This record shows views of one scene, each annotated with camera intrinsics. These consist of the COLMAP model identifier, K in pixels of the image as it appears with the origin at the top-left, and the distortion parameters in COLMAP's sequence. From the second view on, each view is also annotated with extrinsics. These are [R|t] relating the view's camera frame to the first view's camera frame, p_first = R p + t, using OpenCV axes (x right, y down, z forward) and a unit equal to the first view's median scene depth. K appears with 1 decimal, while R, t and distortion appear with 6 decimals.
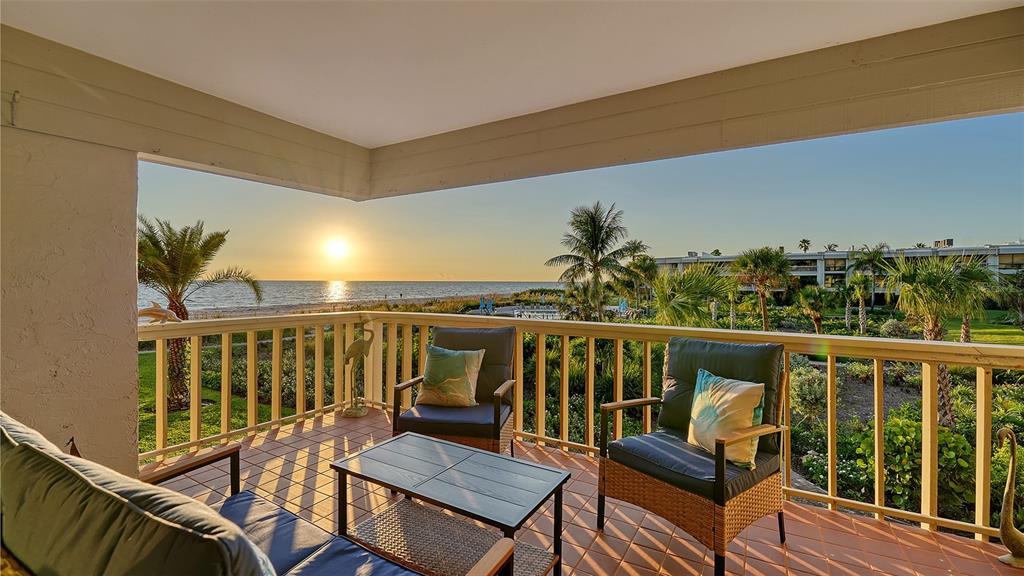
lens RADIAL K [[420.7, 0, 516.0], [0, 420.7, 269.0], [0, 0, 1]] dist [0.008446, 0.000032]
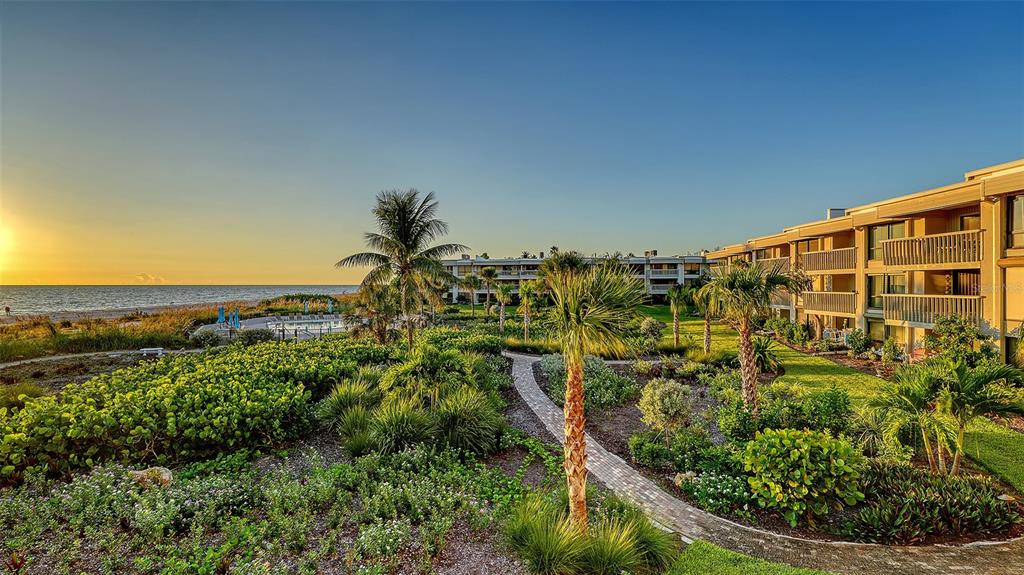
lens RADIAL K [[443.0, 0, 499.3], [0, 443.0, 287.5], [0, 0, 1]] dist [-0.008080, 0.000329]
pose [[0.875907, -0.008934, 0.482397, -0.062582], [-0.008723, 0.999372, 0.034347, -0.000414], [-0.482401, -0.034293, 0.875279, 0.185694]]
